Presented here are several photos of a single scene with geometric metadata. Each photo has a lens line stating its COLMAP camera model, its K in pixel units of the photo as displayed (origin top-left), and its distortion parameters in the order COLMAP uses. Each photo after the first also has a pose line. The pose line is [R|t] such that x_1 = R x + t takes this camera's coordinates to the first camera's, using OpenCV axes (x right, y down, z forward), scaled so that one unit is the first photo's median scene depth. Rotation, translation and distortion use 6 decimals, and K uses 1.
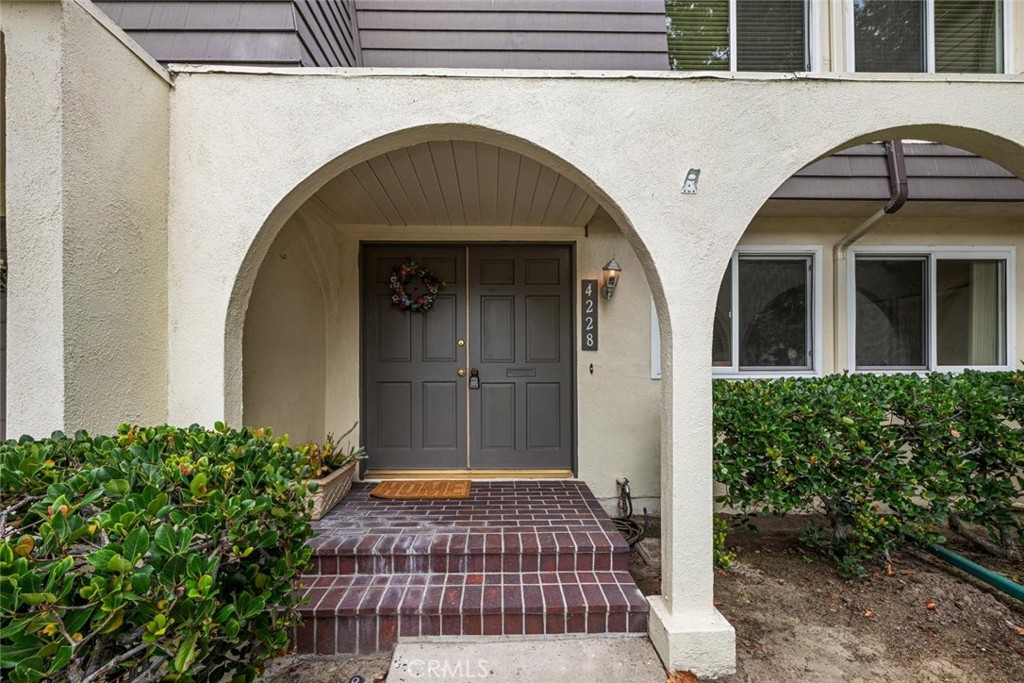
lens RADIAL K [[429.8, 0, 511.9], [0, 429.8, 366.5], [0, 0, 1]] dist [-0.000700, -0.000254]
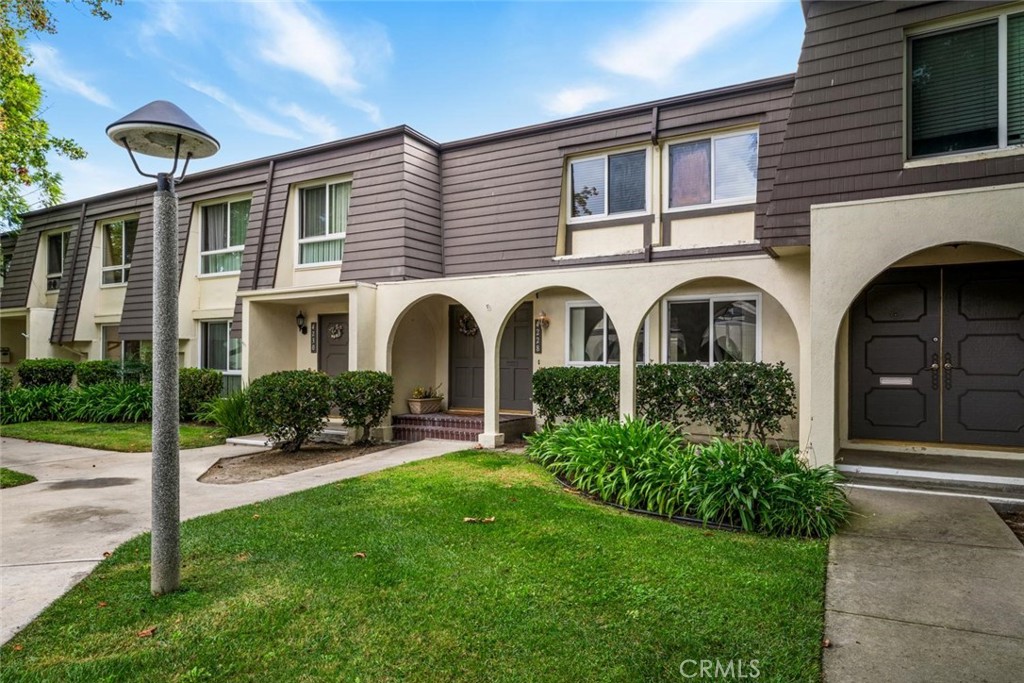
lens RADIAL K [[643.3, 0, 512.0], [0, 643.3, 357.7], [0, 0, 1]] dist [0.000245, -0.000004]
pose [[0.851321, 0.006356, -0.524607, 1.925694], [-0.009573, 0.999948, -0.003420, -0.004491], [0.524558, 0.007934, 0.851338, -1.930545]]
